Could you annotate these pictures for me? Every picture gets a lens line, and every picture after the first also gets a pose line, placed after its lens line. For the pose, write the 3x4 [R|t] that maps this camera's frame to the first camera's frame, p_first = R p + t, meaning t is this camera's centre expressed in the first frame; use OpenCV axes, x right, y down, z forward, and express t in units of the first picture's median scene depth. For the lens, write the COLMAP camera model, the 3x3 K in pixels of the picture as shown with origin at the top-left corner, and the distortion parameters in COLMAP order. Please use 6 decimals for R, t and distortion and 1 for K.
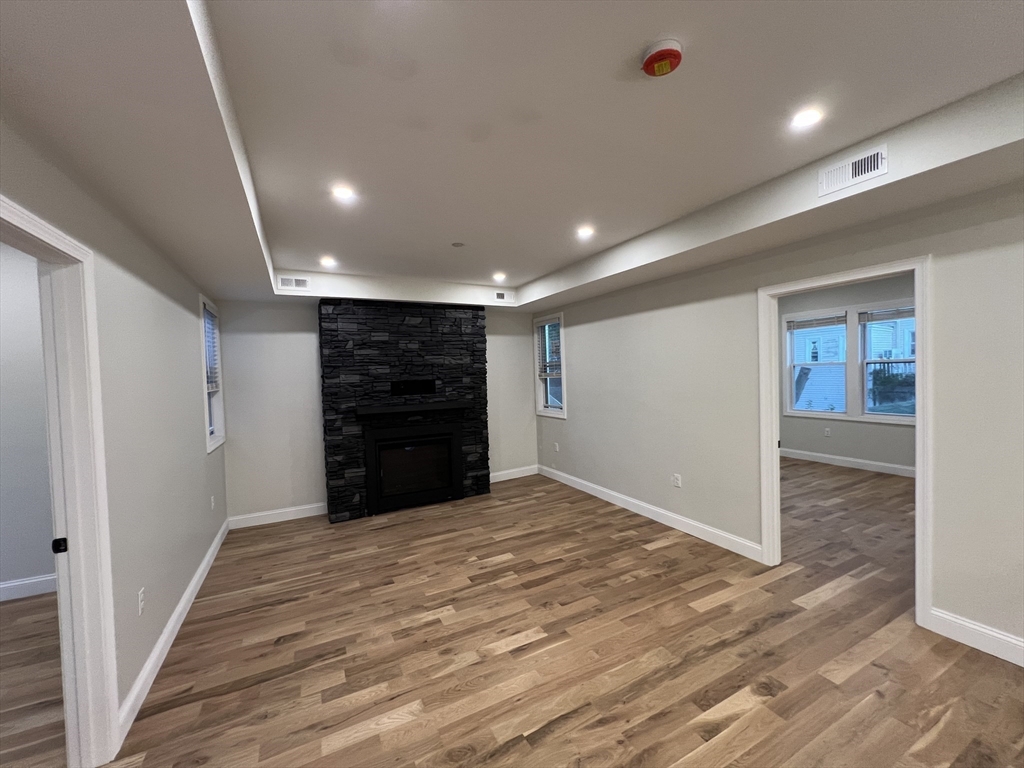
lens RADIAL K [[409.0, 0, 512.7], [0, 409.0, 385.4], [0, 0, 1]] dist [-0.001884, 0.000461]
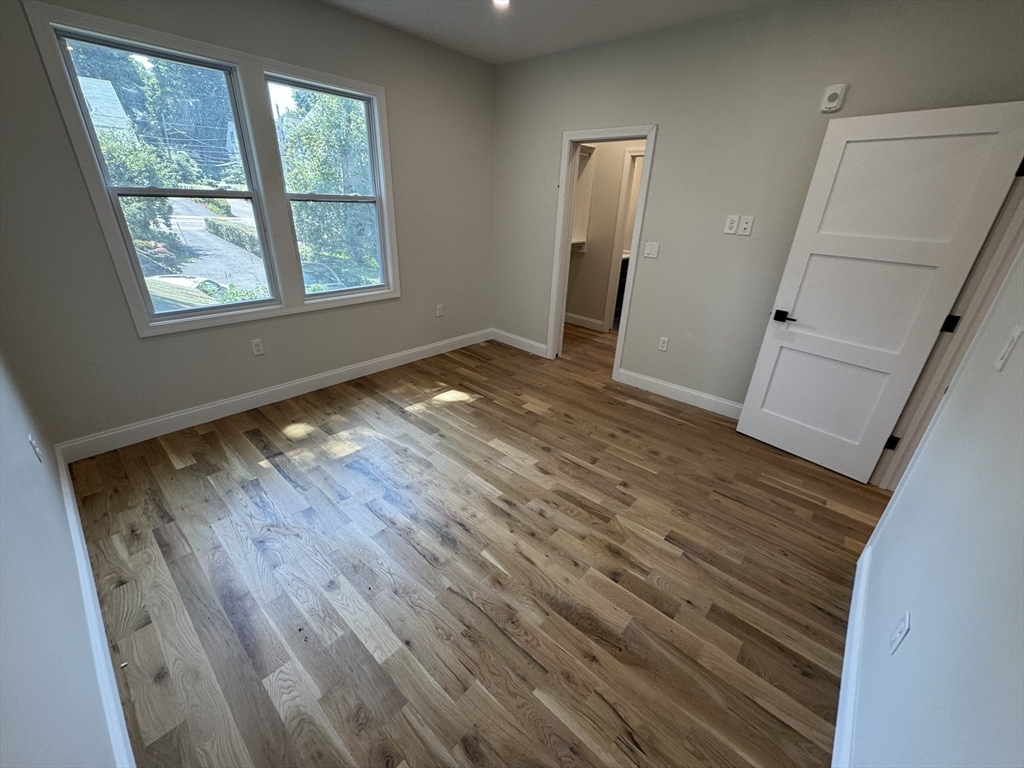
lens RADIAL K [[408.6, 0, 512.0], [0, 408.6, 384.0], [0, 0, 1]] dist [-0.003524, 0.000123]
pose [[-0.360706, -0.365720, 0.857986, 0.219097], [0.003927, 0.919312, 0.393511, -0.041036], [-0.932671, 0.145311, -0.330165, 0.915860]]
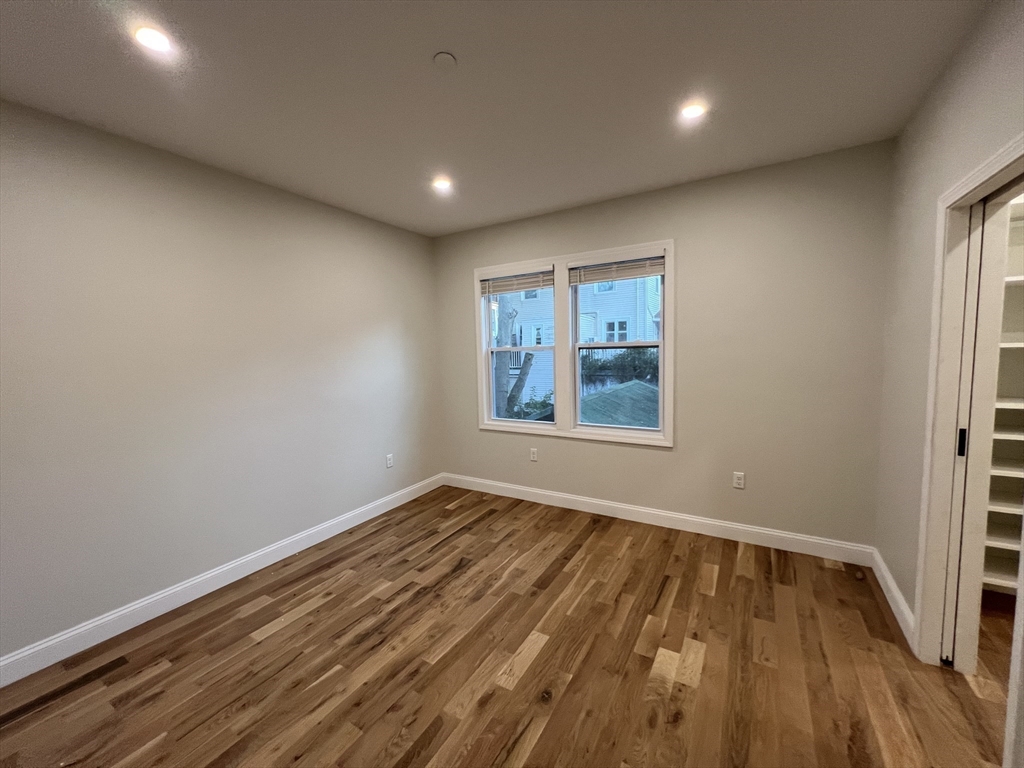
lens RADIAL K [[409.0, 0, 512.7], [0, 409.0, 385.4], [0, 0, 1]] dist [-0.001884, 0.000461]
pose [[0.847433, -0.036448, 0.529650, 0.418373], [0.015646, 0.998922, 0.043707, -0.024625], [-0.530672, -0.028751, 0.847089, 0.489321]]
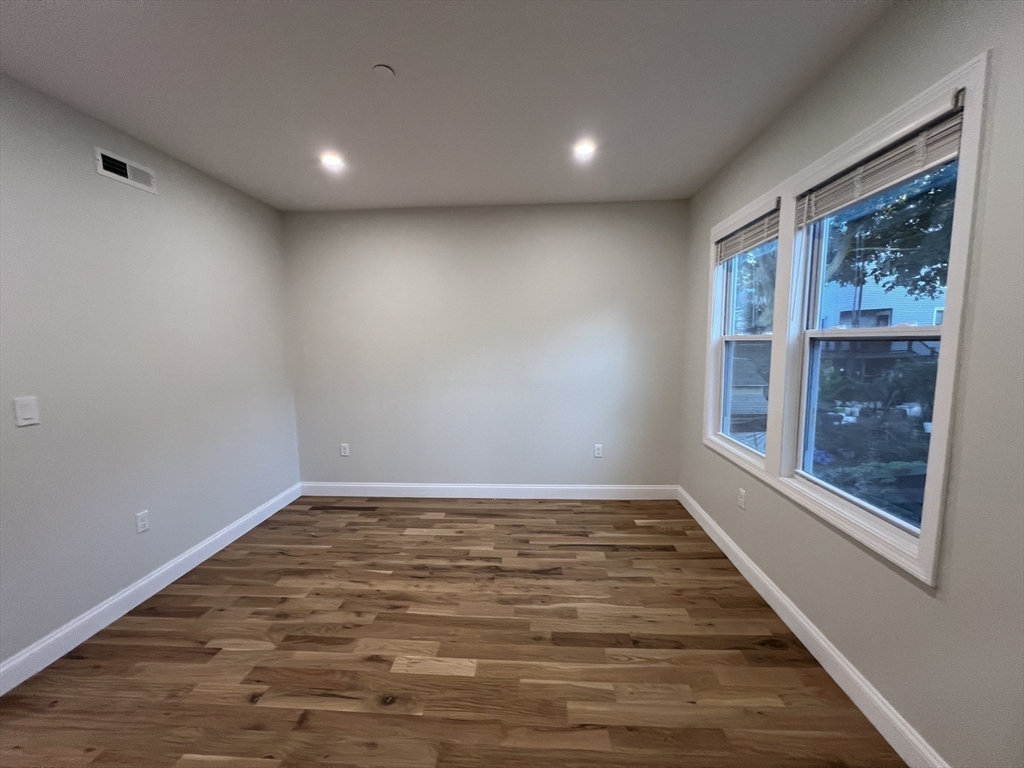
lens RADIAL K [[409.0, 0, 512.7], [0, 409.0, 385.4], [0, 0, 1]] dist [-0.001884, 0.000461]
pose [[0.856941, 0.079144, -0.509301, 0.804525], [-0.032198, 0.994430, 0.100357, -0.040749], [0.514407, -0.069602, 0.854717, 0.535717]]
